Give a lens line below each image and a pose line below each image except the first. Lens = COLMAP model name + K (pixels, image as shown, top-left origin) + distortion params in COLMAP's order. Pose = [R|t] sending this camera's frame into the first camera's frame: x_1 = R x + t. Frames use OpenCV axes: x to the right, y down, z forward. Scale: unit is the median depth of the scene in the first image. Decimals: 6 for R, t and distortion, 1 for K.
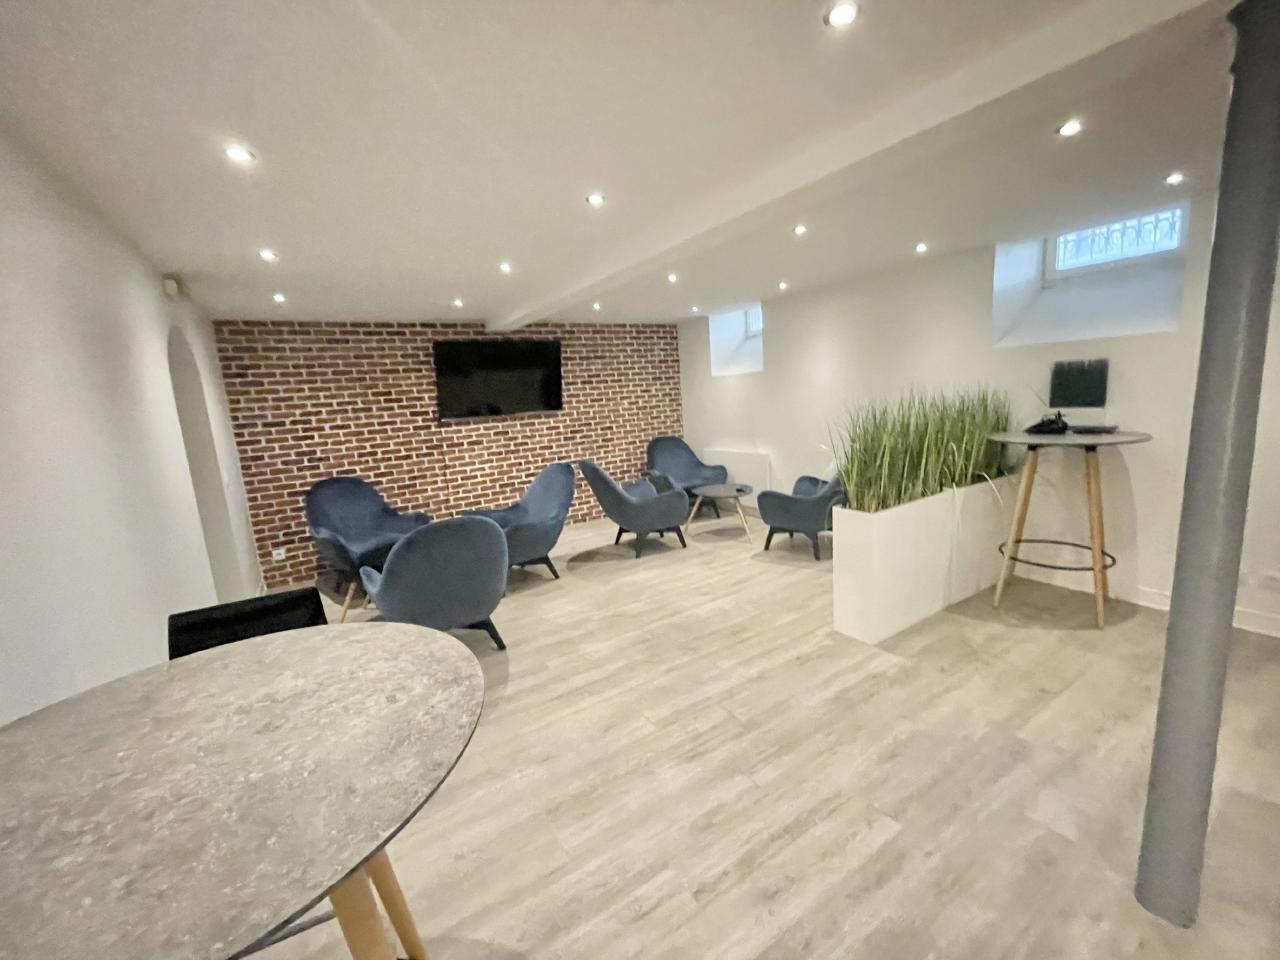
lens RADIAL K [[519.6, 0, 640.0], [0, 519.6, 480.0], [0, 0, 1]] dist [0.000057, -0.000463]
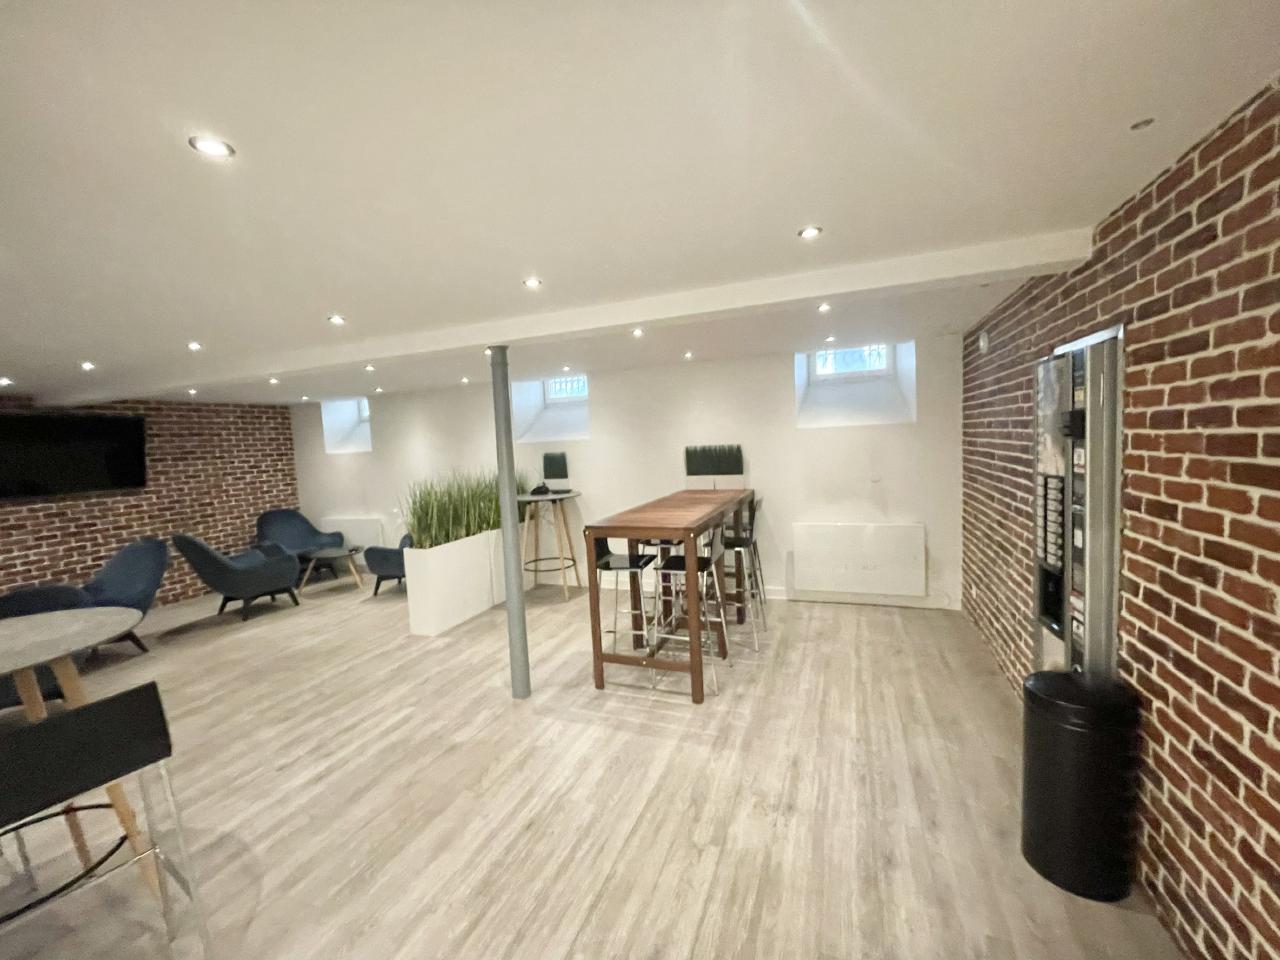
lens RADIAL K [[519.6, 0, 640.0], [0, 519.6, 480.0], [0, 0, 1]] dist [0.000057, -0.000463]
pose [[0.805829, -0.019696, 0.591820, 0.020420], [0.096168, 0.990531, -0.097978, 0.037232], [-0.584287, 0.135868, 0.800093, -0.335771]]
